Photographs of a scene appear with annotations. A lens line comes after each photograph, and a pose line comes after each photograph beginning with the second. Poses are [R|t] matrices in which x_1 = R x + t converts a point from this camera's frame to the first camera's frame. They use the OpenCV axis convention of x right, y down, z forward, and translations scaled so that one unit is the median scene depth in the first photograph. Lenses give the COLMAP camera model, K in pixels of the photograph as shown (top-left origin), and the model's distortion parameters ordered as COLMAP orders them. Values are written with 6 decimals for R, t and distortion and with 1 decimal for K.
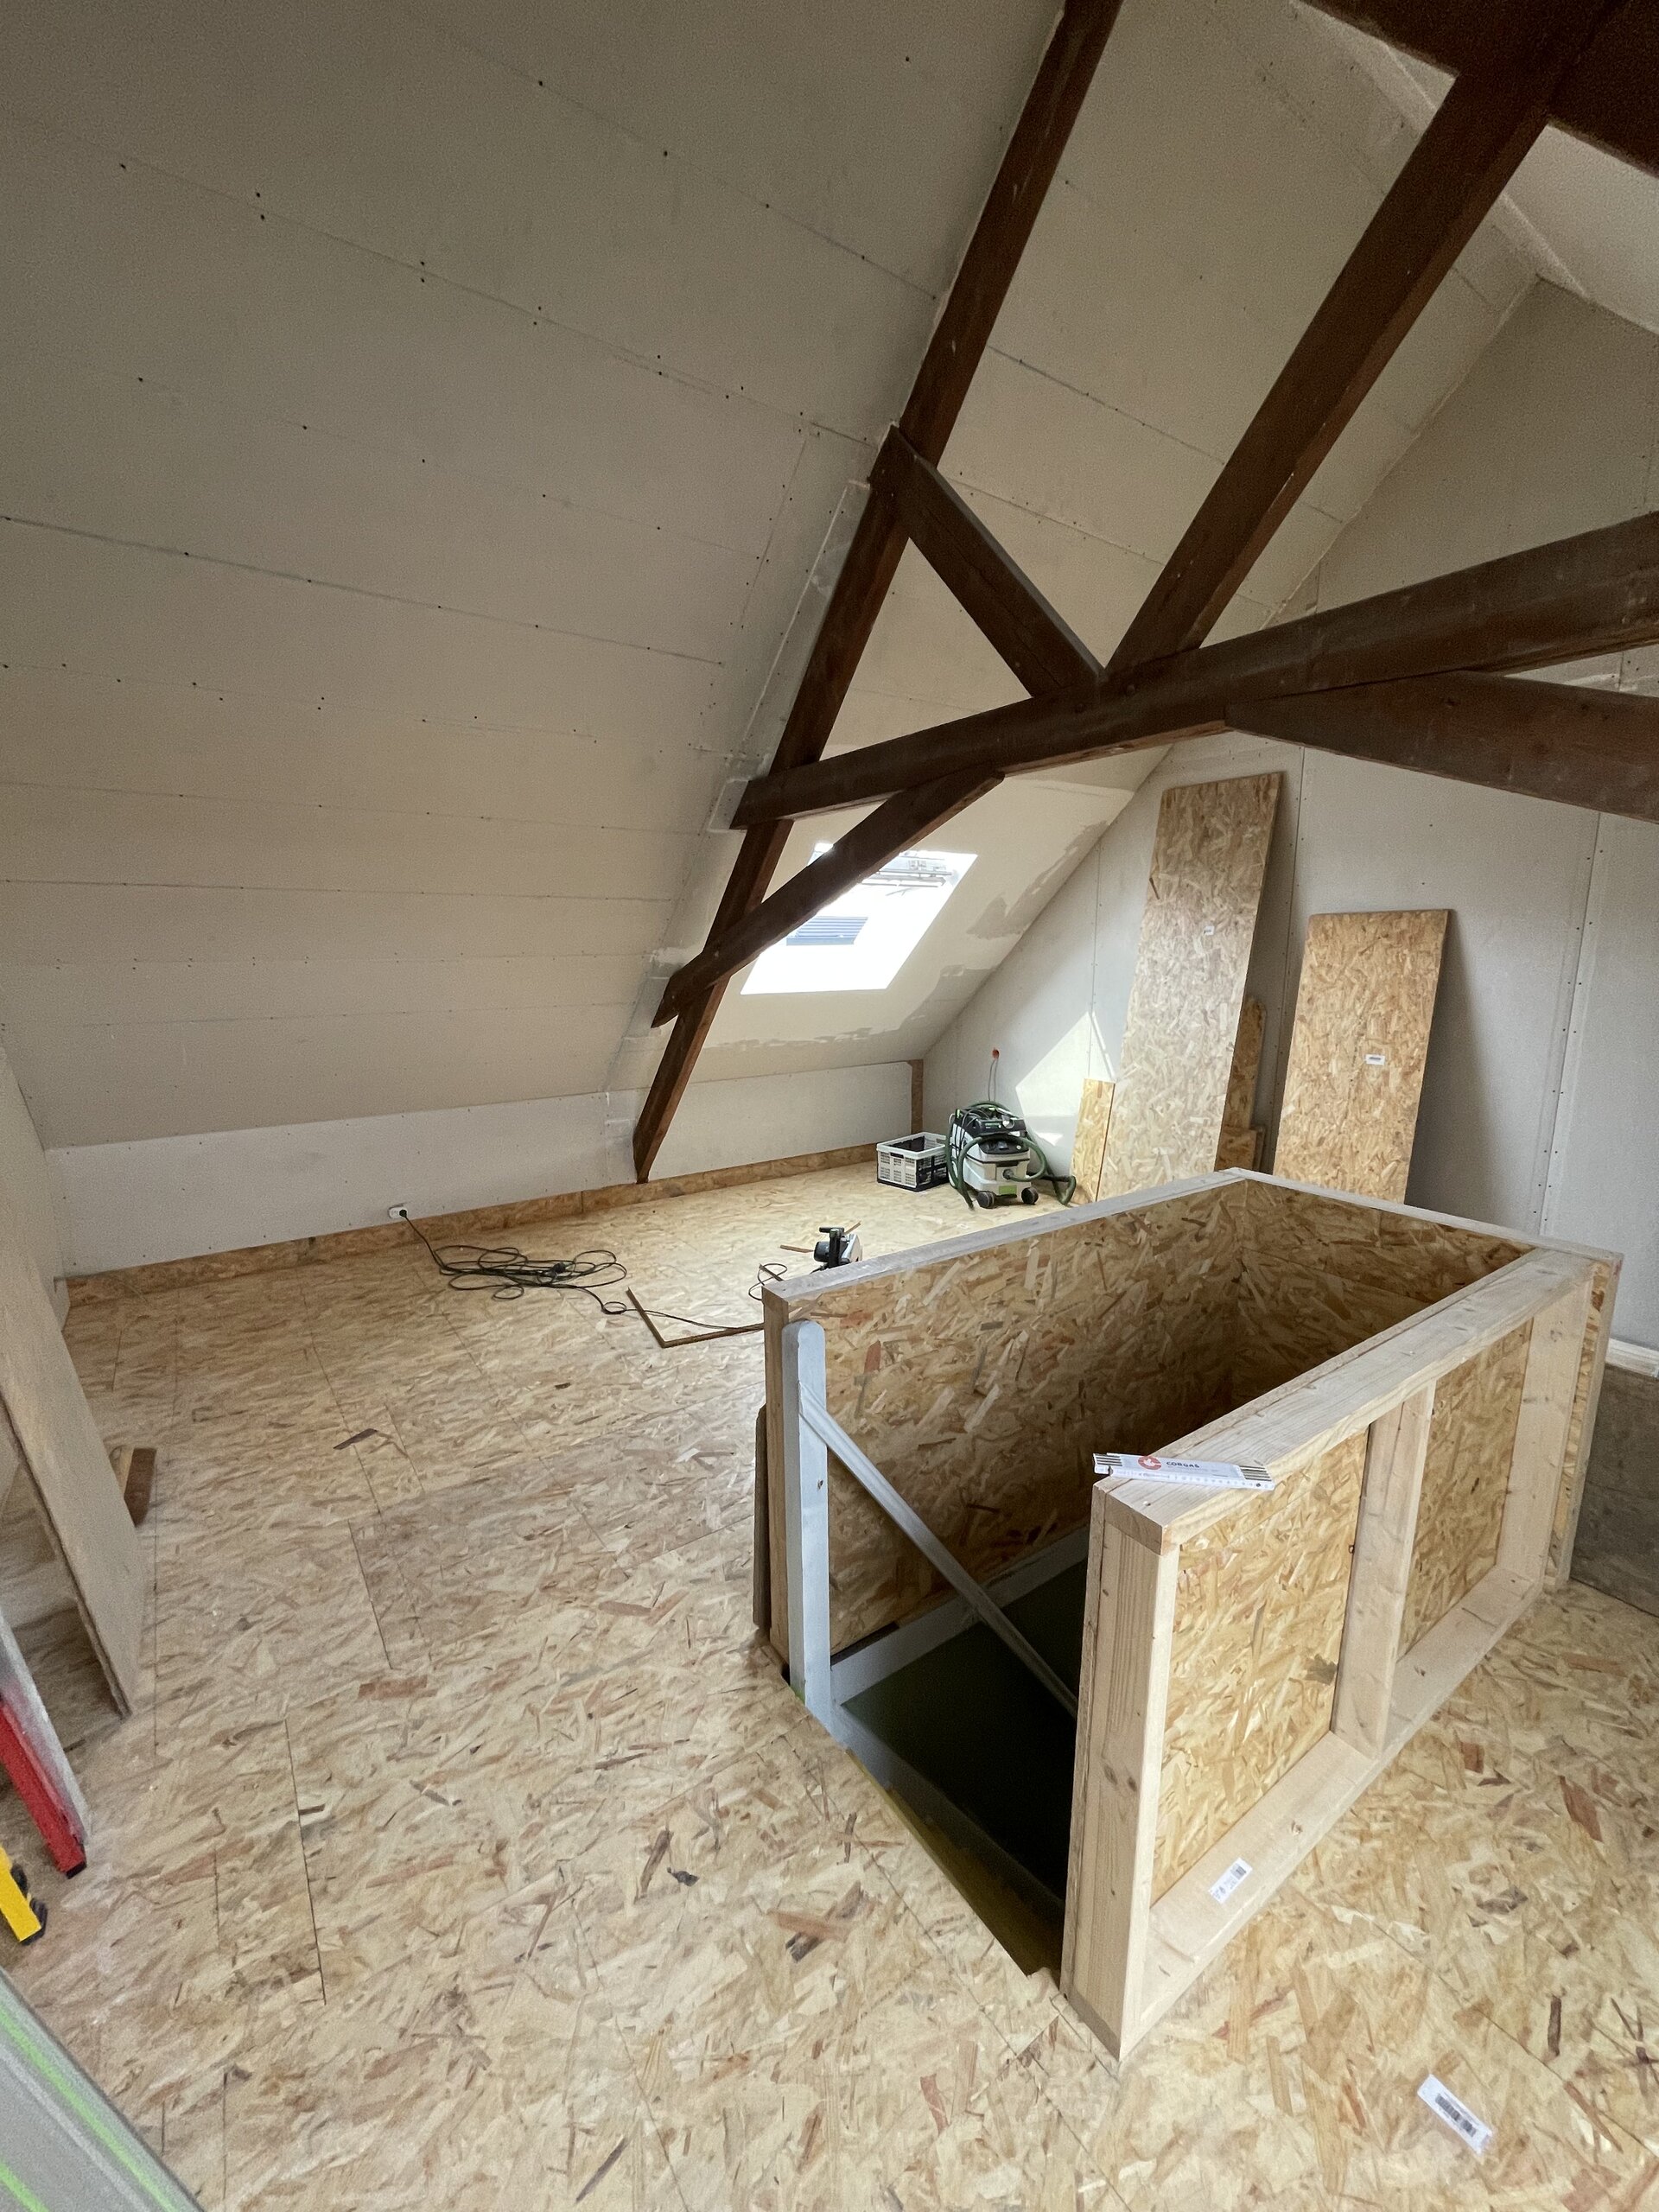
lens RADIAL K [[892.3, 0, 828.5], [0, 892.3, 1107.1], [0, 0, 1]] dist [-0.003261, 0.000203]
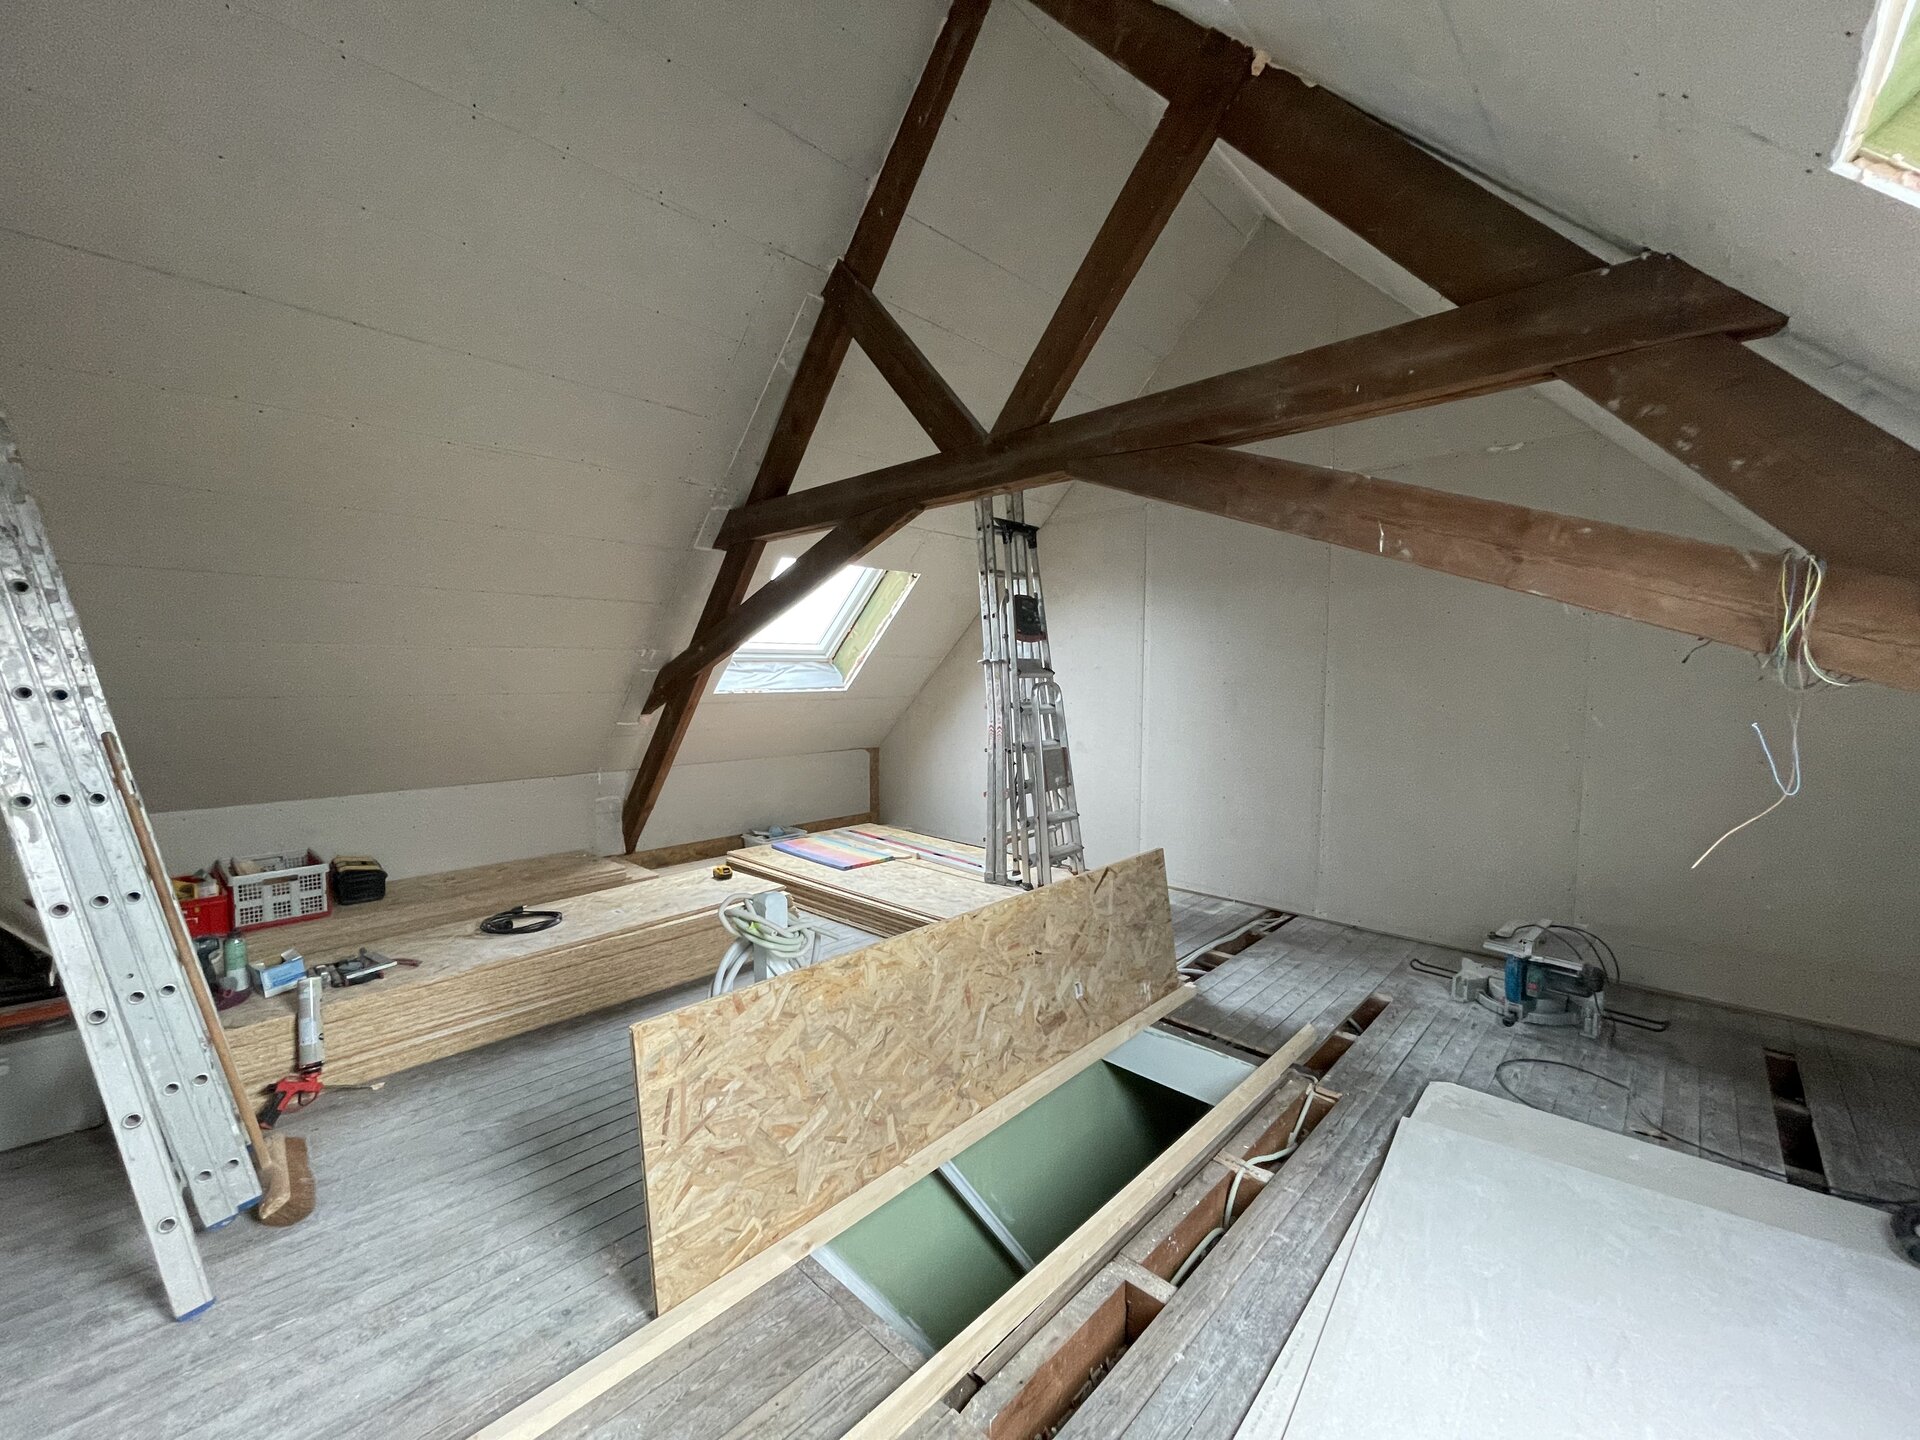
lens RADIAL K [[774.5, 0, 959.8], [0, 774.5, 721.0], [0, 0, 1]] dist [-0.003261, 0.000203]
pose [[0.979862, -0.006766, 0.199559, 0.013767], [0.030078, 0.993023, -0.114017, 0.095911], [-0.197395, 0.117723, 0.973230, -0.130486]]
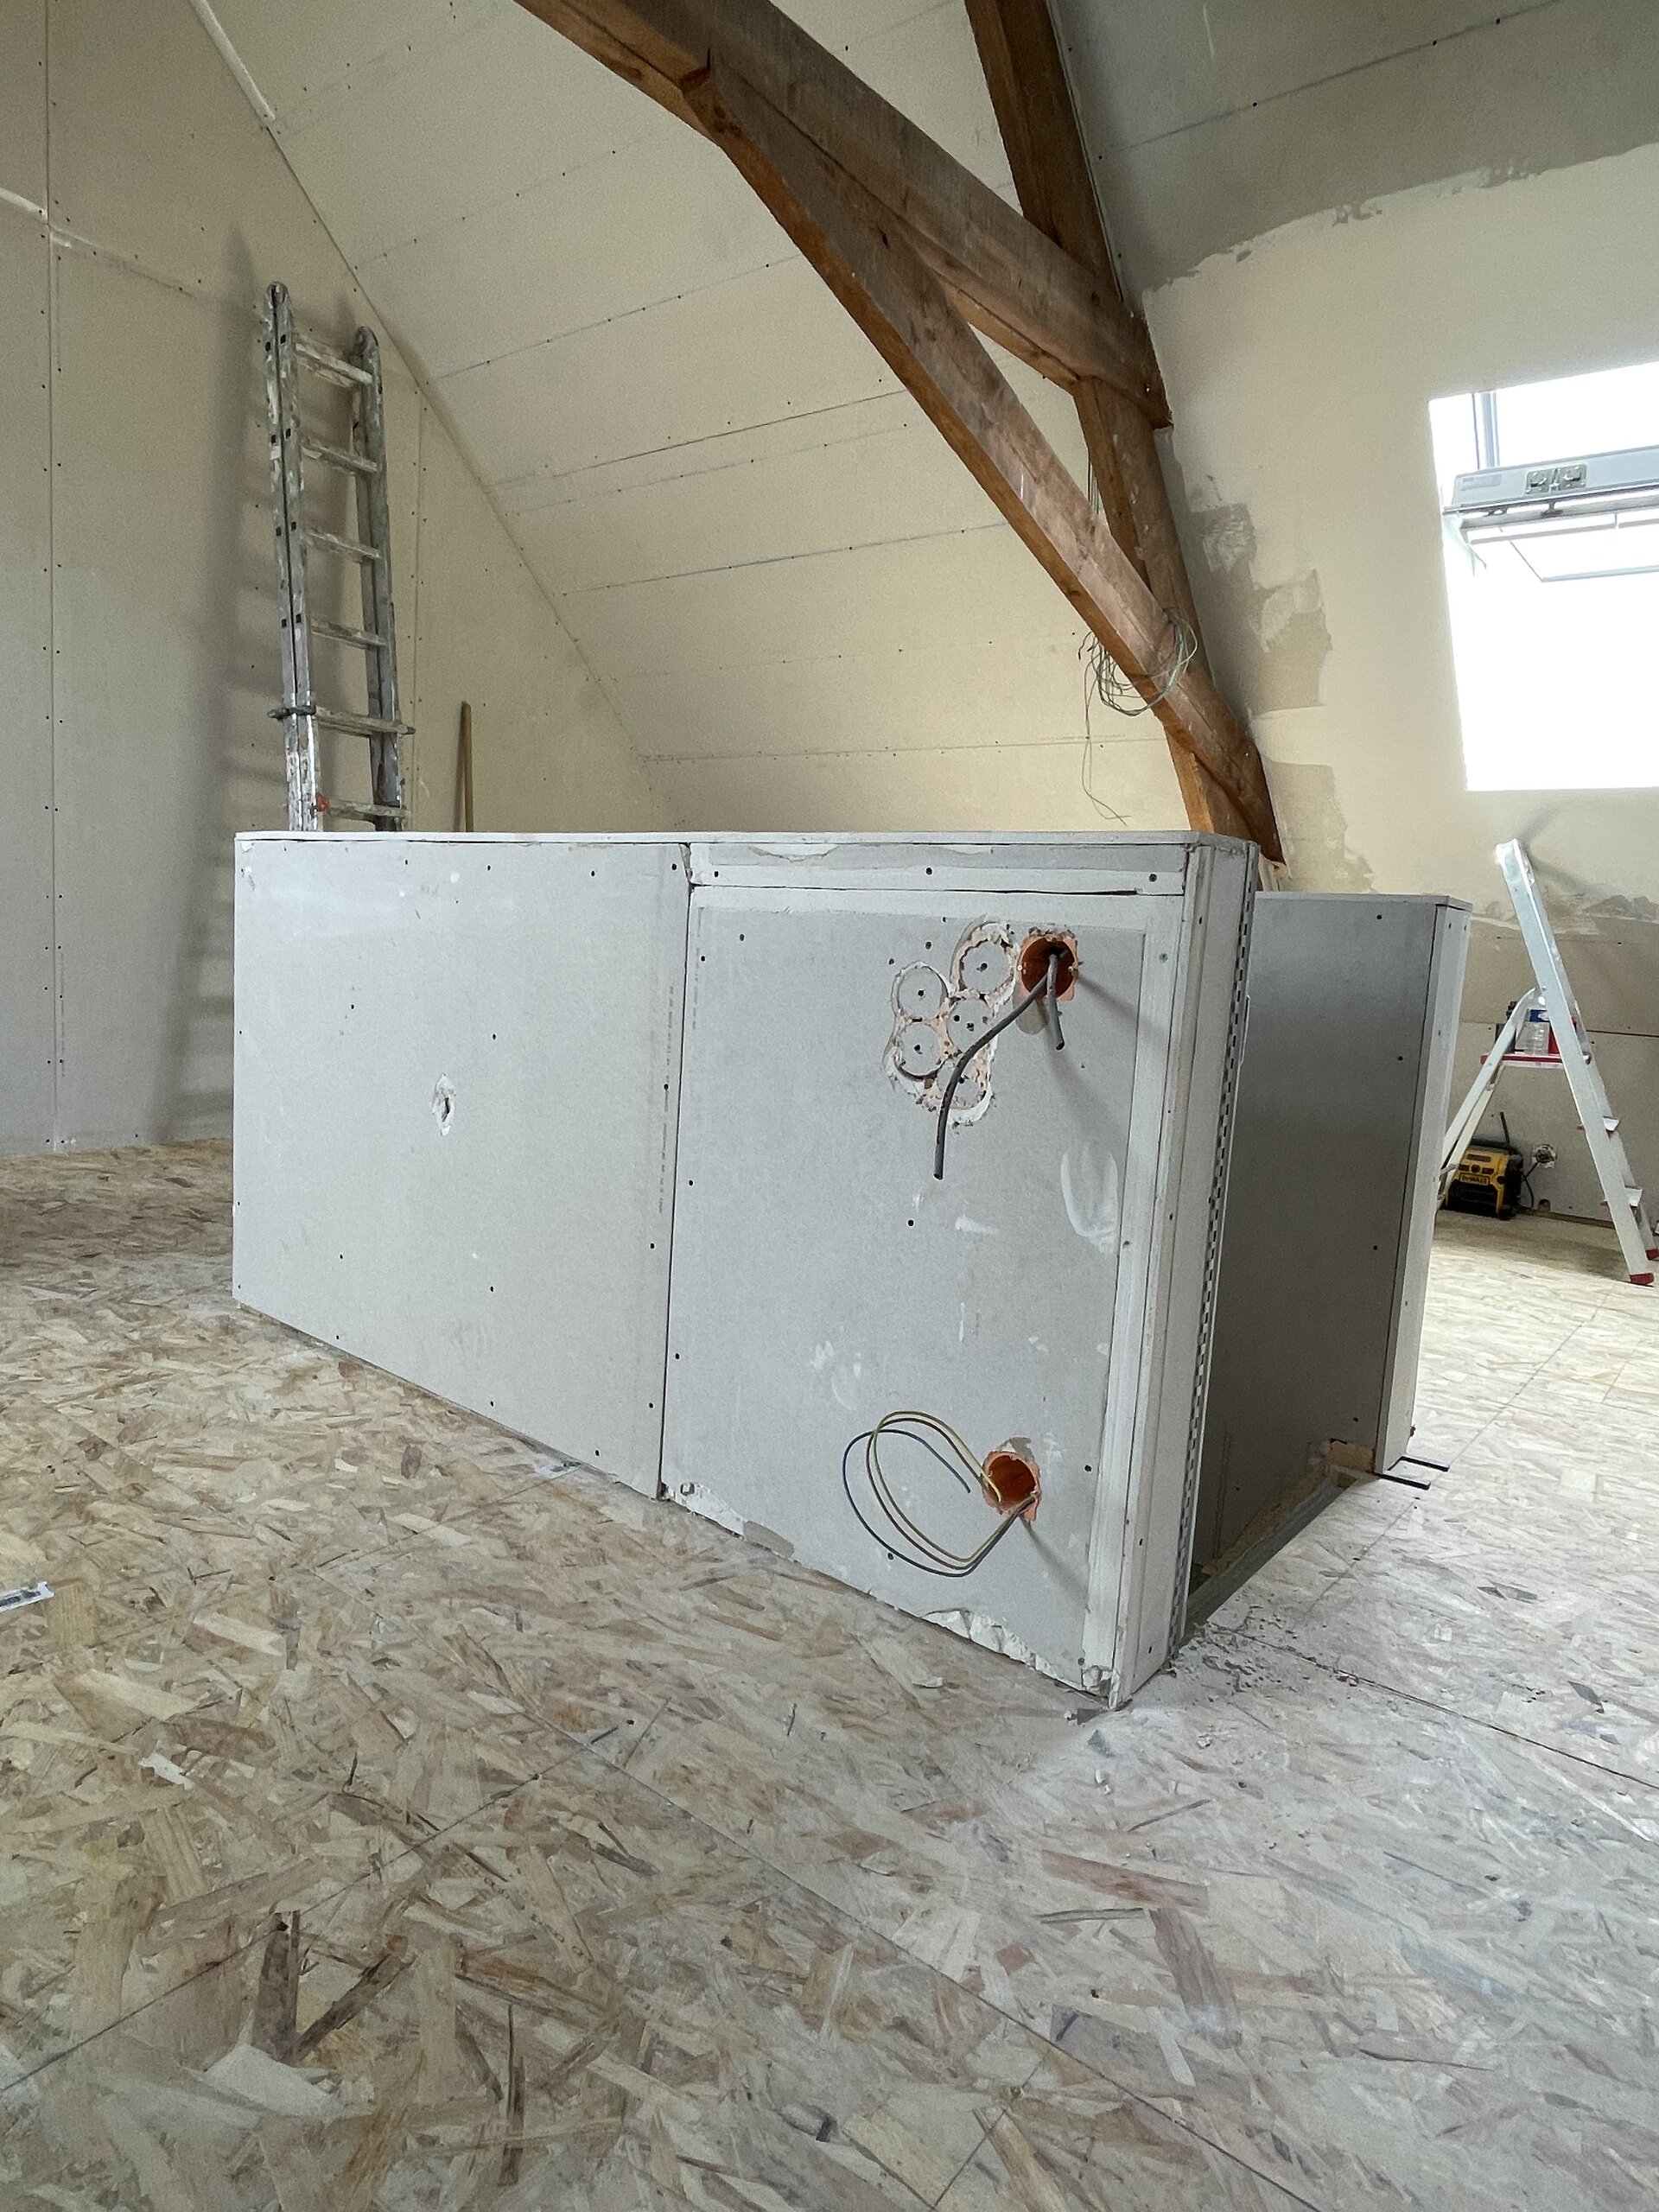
lens RADIAL K [[1301.7, 0, 822.6], [0, 1301.7, 1101.9], [0, 0, 1]] dist [-0.006059, 0.005158]
pose [[-0.277579, -0.135242, 0.951136, -0.531021], [0.117393, 0.977848, 0.173300, 0.151153], [-0.953503, 0.159761, -0.255553, 1.079898]]
